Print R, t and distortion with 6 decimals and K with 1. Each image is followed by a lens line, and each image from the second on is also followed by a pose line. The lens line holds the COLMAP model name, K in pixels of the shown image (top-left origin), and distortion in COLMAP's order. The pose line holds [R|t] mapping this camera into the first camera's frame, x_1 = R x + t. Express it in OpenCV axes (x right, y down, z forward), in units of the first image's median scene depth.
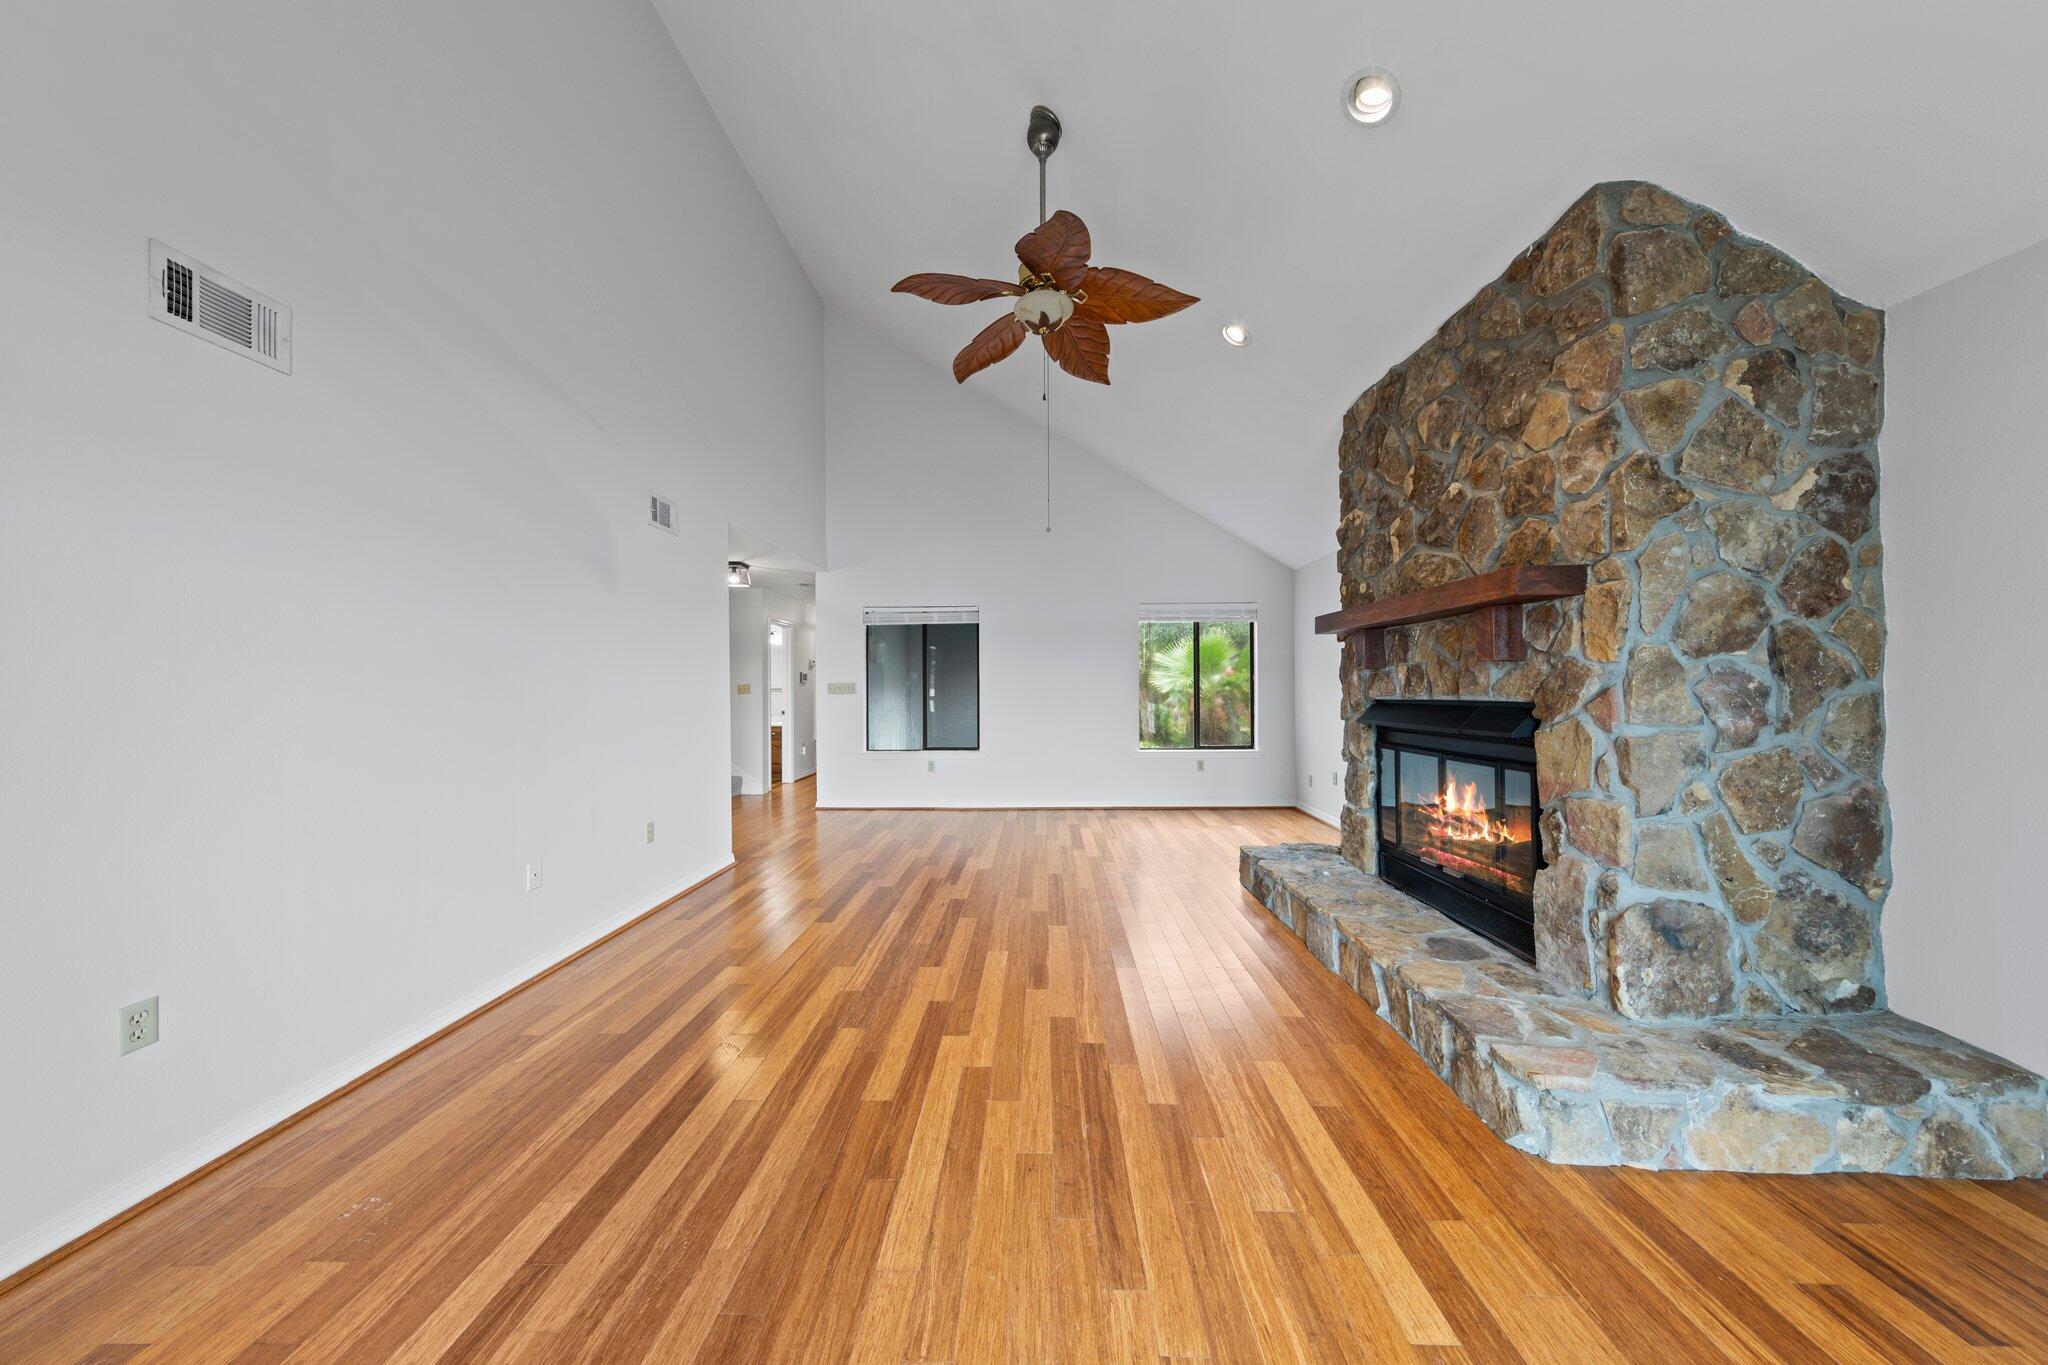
lens RADIAL K [[644.3, 0, 1014.2], [0, 644.3, 687.7], [0, 0, 1]] dist [0.007057, -0.000763]
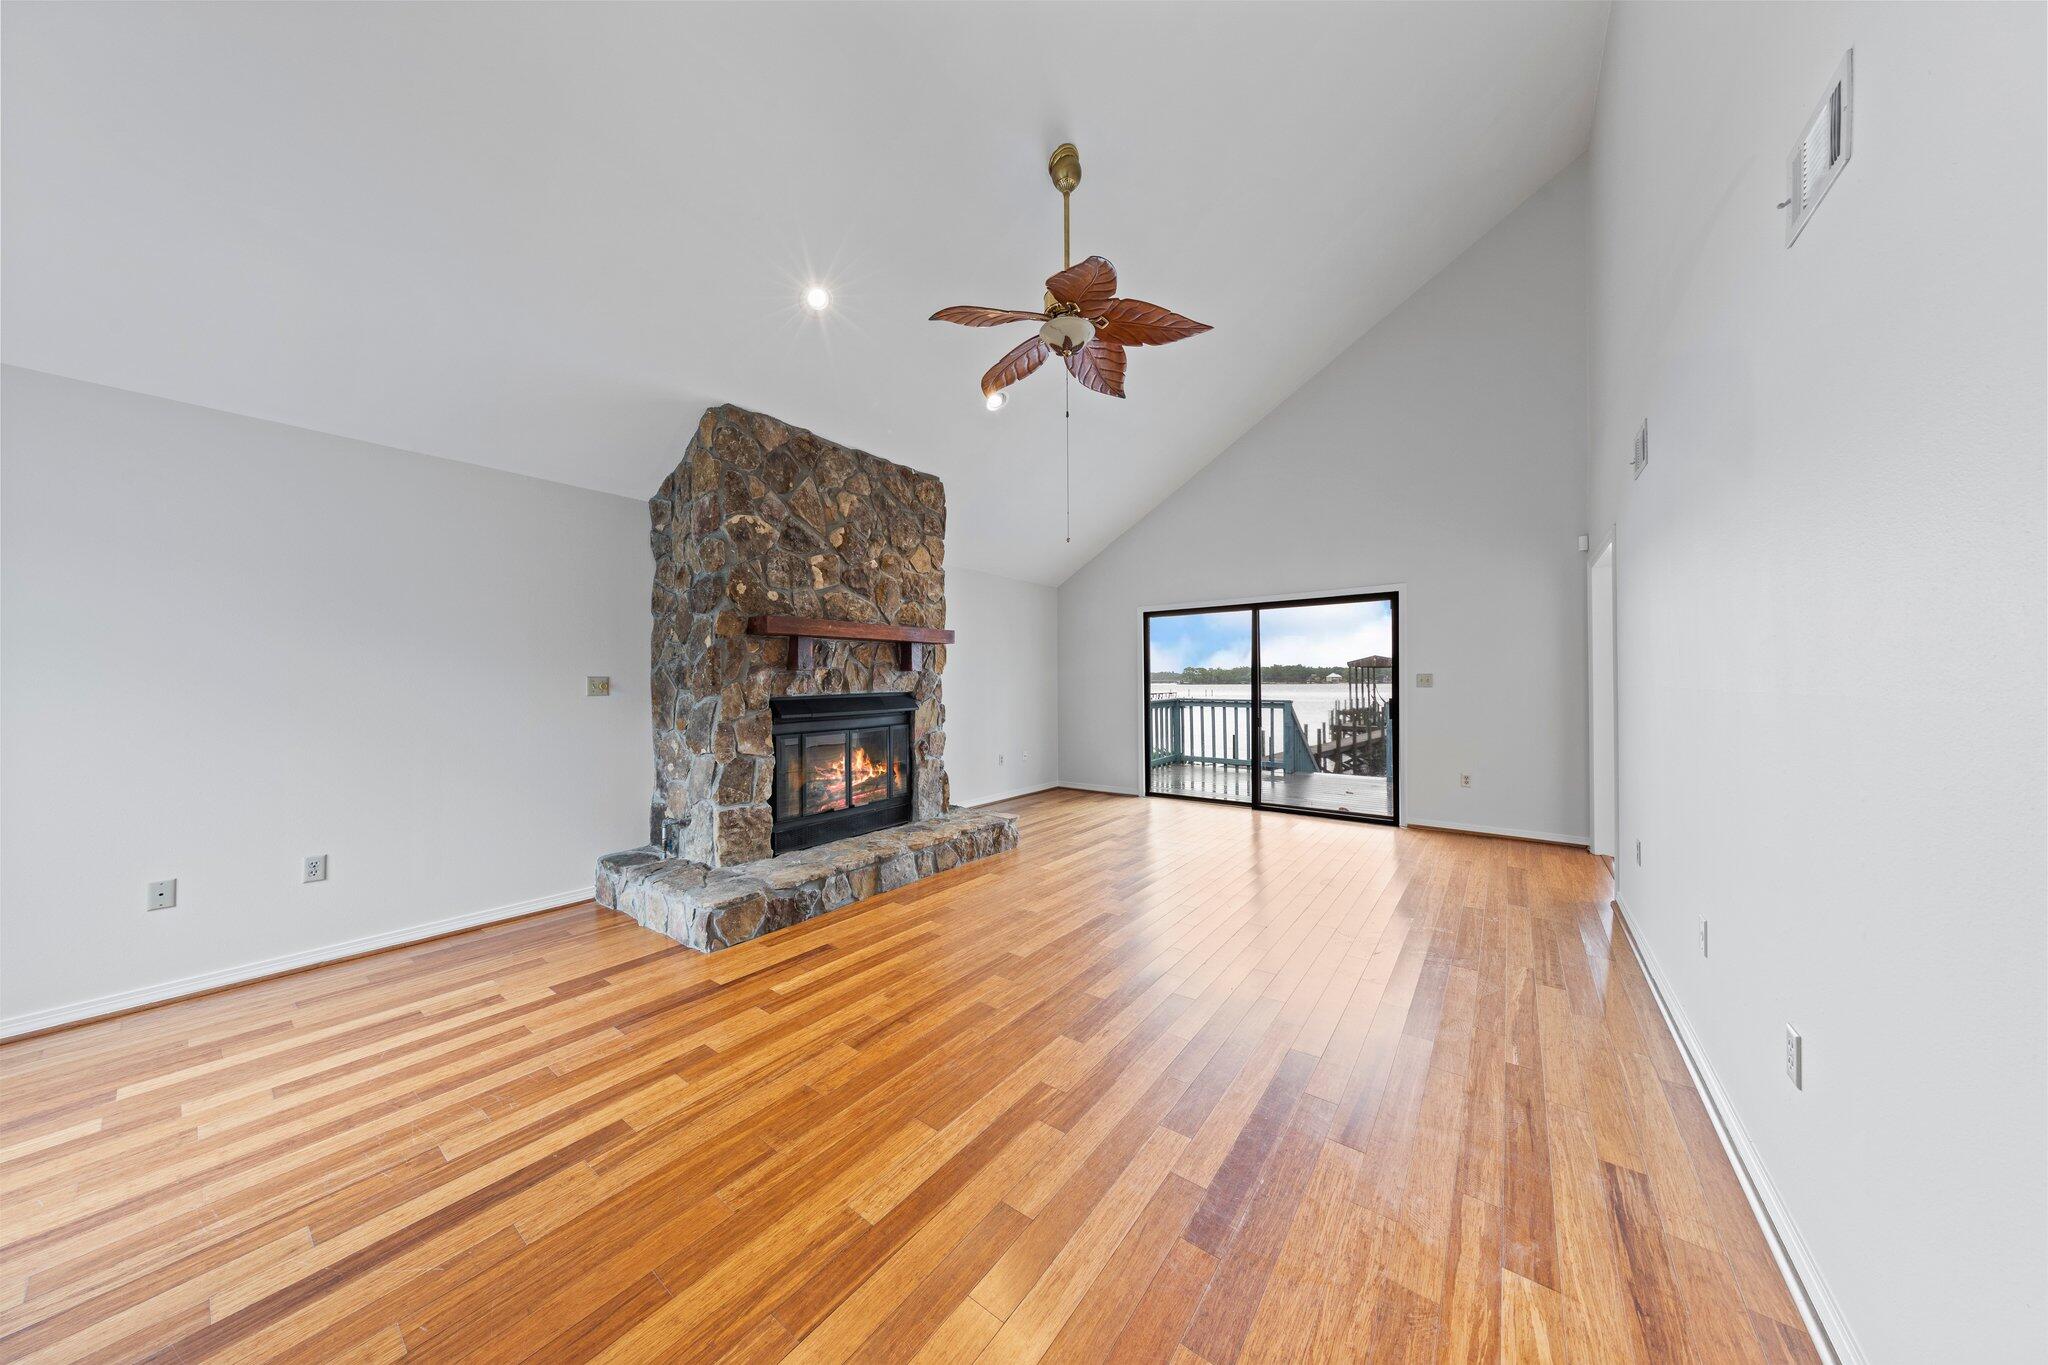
lens RADIAL K [[644.3, 0, 1036.2], [0, 644.3, 677.5], [0, 0, 1]] dist [0.007057, -0.000763]
pose [[-0.834910, 0.014008, 0.550208, -0.506206], [0.010906, 0.999901, -0.008909, -0.001254], [-0.550278, -0.001438, -0.834980, 1.960774]]
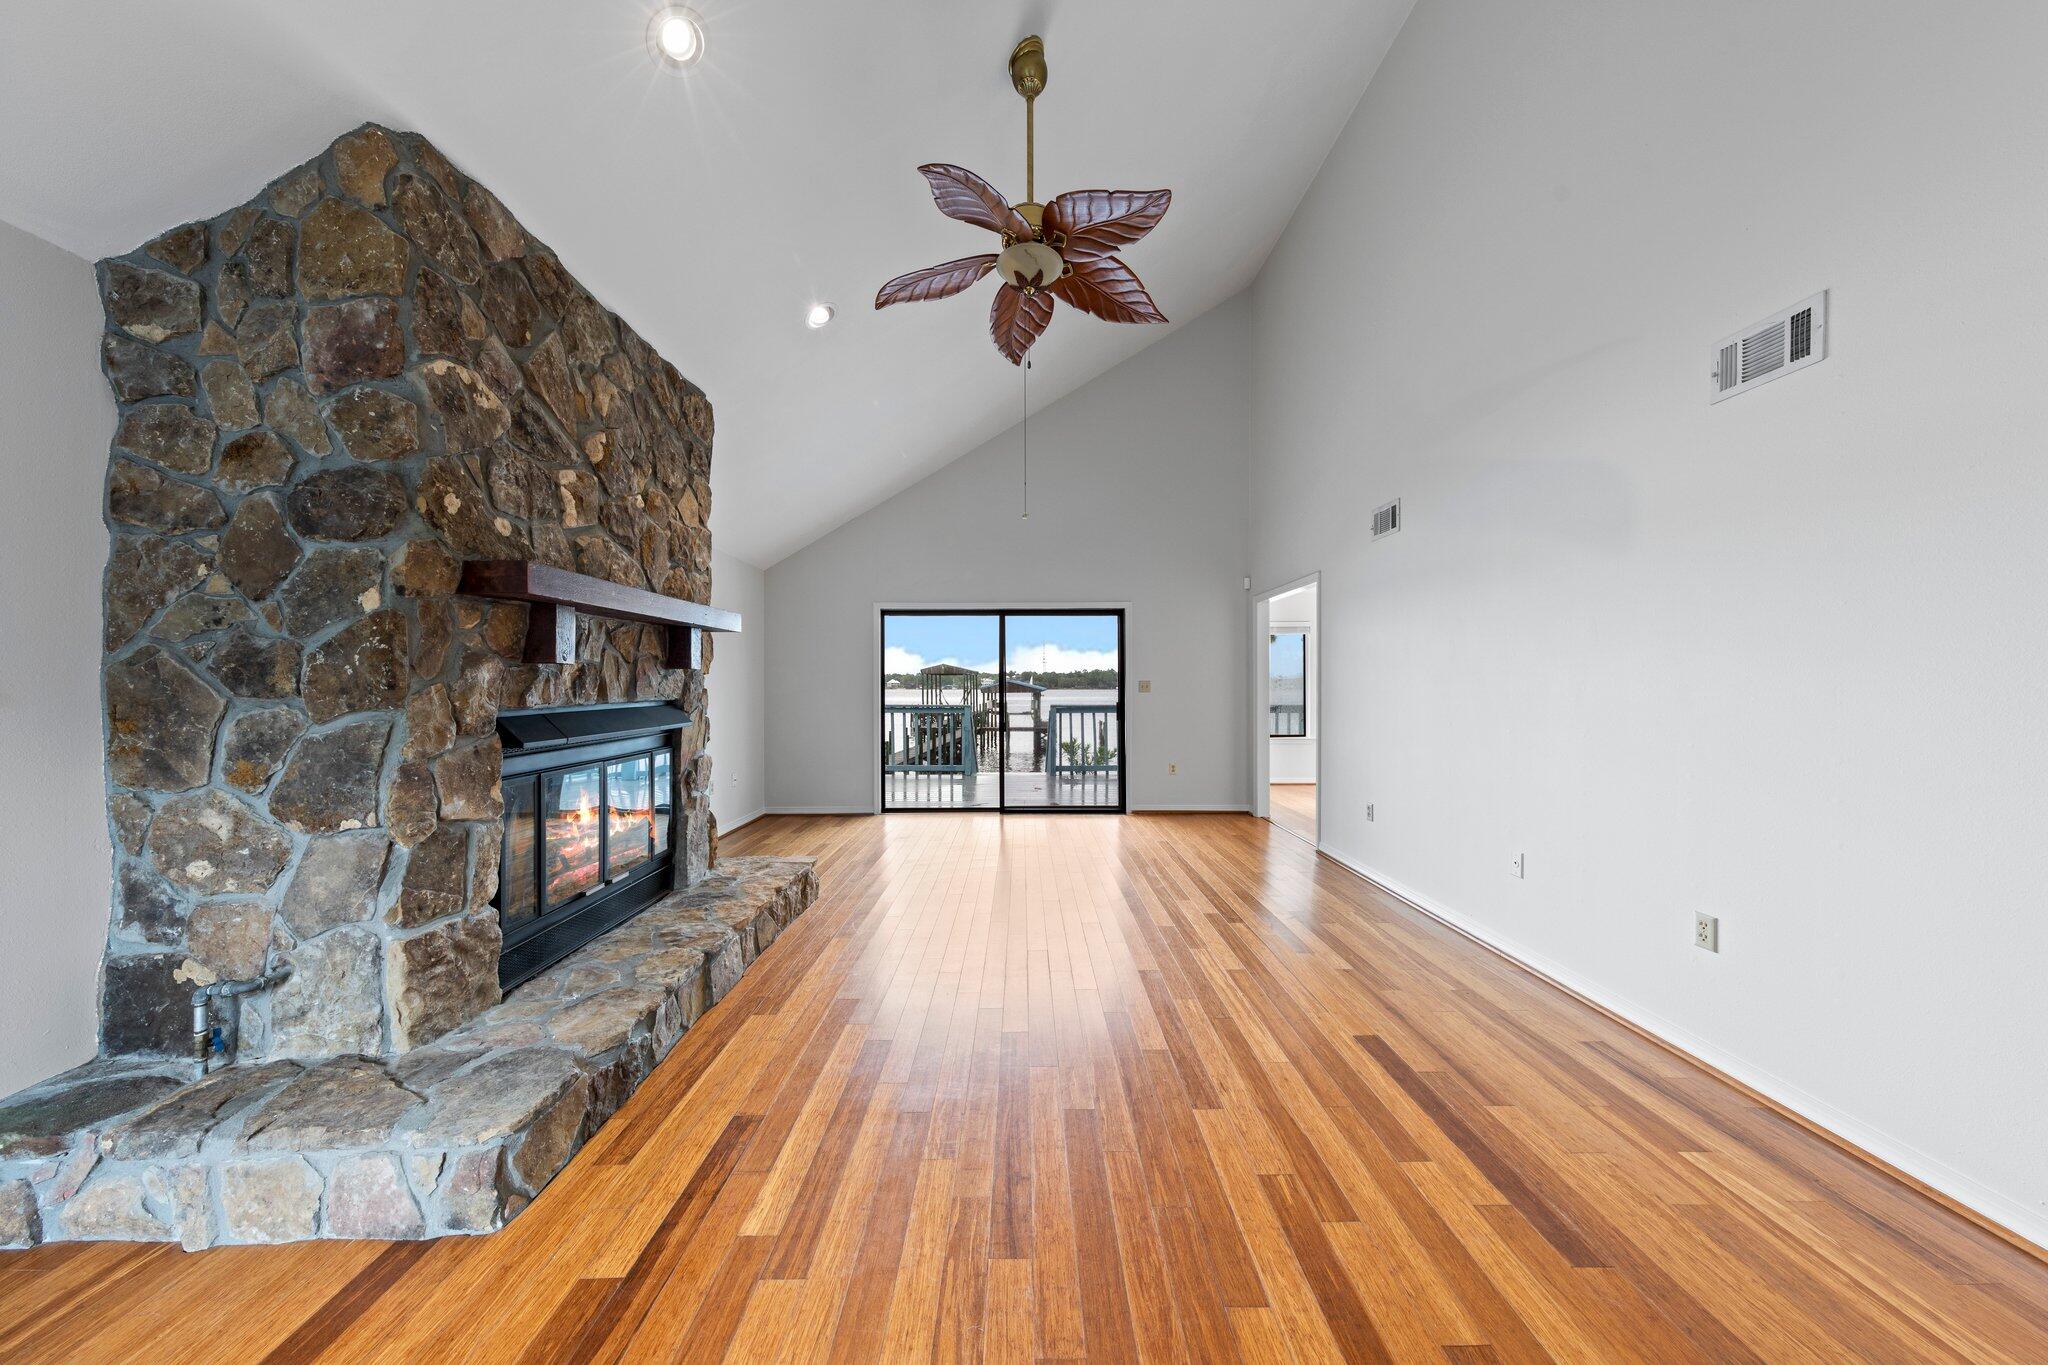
lens RADIAL K [[644.3, 0, 1040.7], [0, 644.3, 687.5], [0, 0, 1]] dist [0.007057, -0.000763]
pose [[-0.997284, 0.006600, -0.073351, 0.101333], [0.006335, 0.999973, 0.003849, -0.004231], [0.073375, 0.003374, -0.997299, 1.928871]]
